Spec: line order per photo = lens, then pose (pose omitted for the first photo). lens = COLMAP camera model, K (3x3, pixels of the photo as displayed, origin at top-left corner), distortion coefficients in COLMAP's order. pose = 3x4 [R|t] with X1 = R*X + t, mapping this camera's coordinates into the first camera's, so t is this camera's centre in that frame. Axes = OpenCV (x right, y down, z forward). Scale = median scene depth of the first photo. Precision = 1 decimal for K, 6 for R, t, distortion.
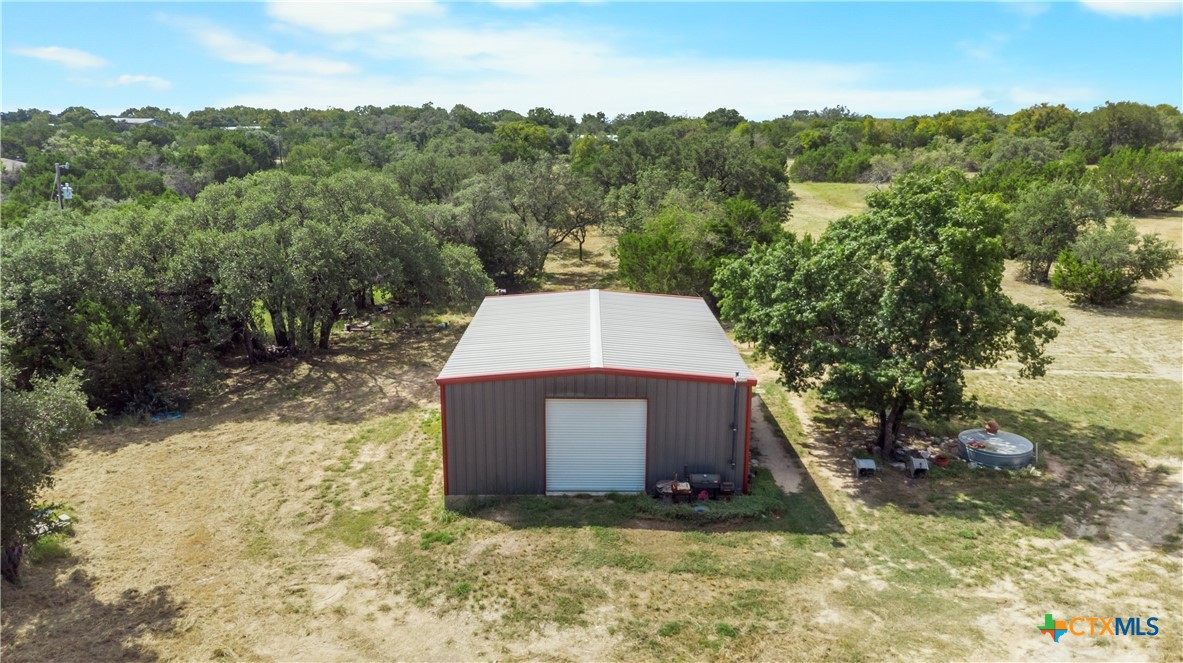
lens RADIAL K [[866.2, 0, 588.4], [0, 866.2, 343.5], [0, 0, 1]] dist [0.033010, -0.004474]
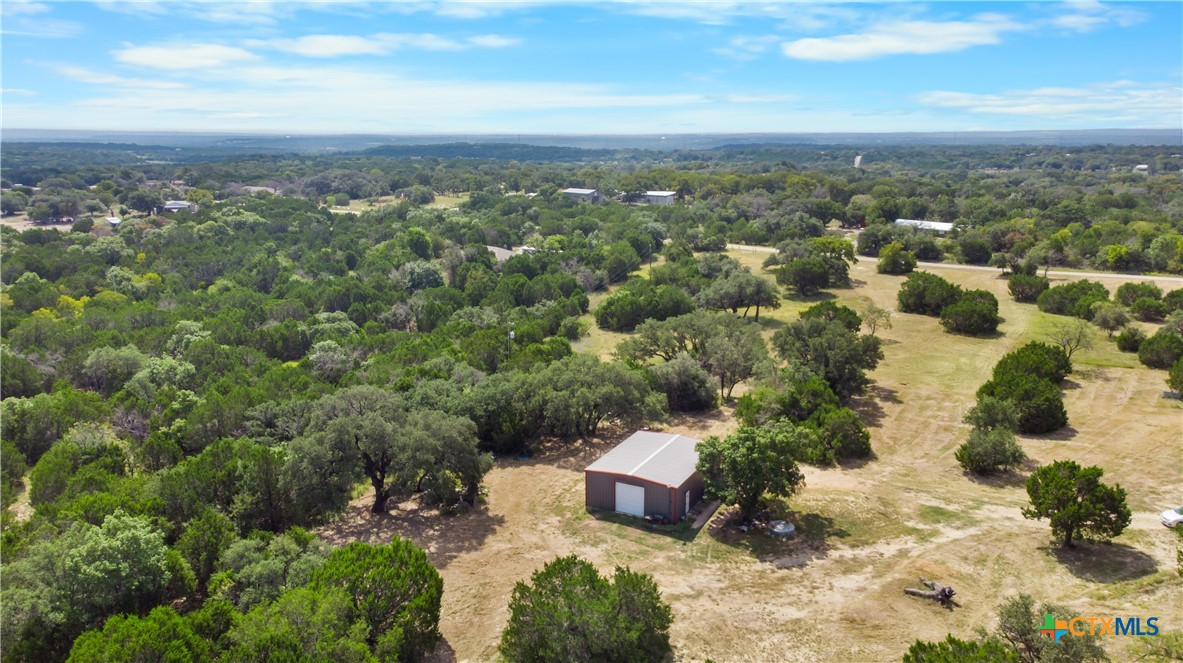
lens RADIAL K [[866.2, 0, 591.6], [0, 866.2, 329.9], [0, 0, 1]] dist [0.033010, -0.004474]
pose [[0.887039, 0.101713, -0.450352, 1.213440], [-0.112807, 0.993614, 0.002218, -0.471549], [0.447702, 0.048836, 0.892848, -1.843505]]
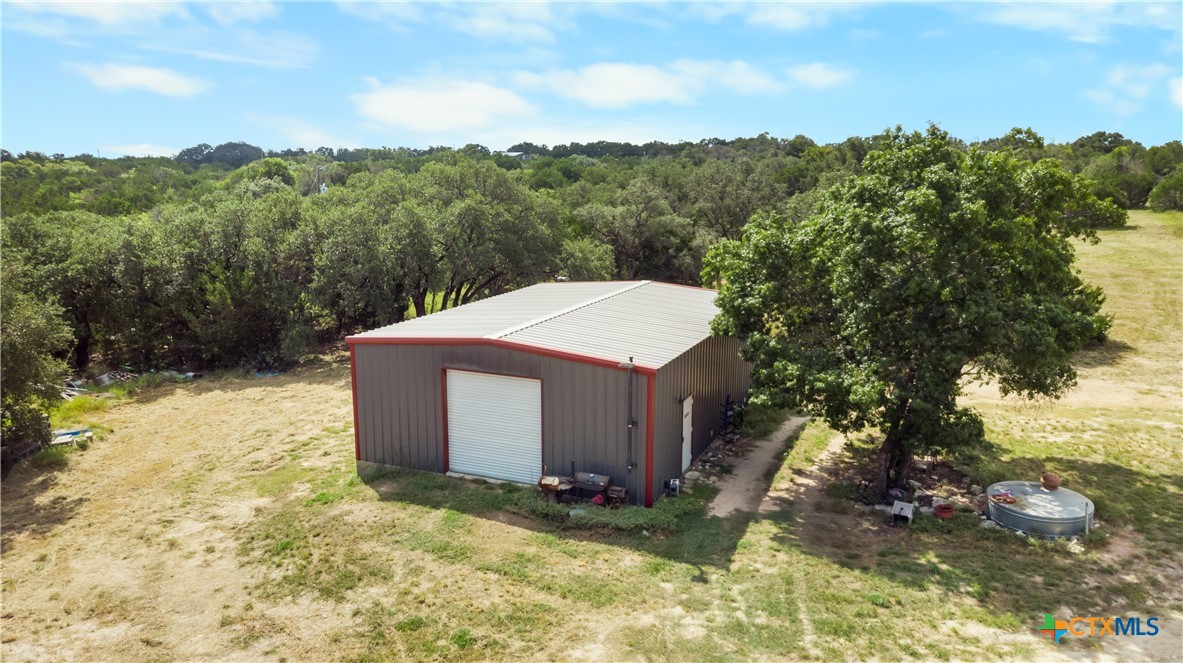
lens RADIAL K [[866.2, 0, 589.8], [0, 866.2, 332.4], [0, 0, 1]] dist [0.033010, -0.004474]
pose [[0.914712, 0.077095, -0.396684, 0.450804], [-0.098162, 0.994622, -0.033048, 0.039385], [0.392003, 0.069169, 0.917360, 0.197910]]
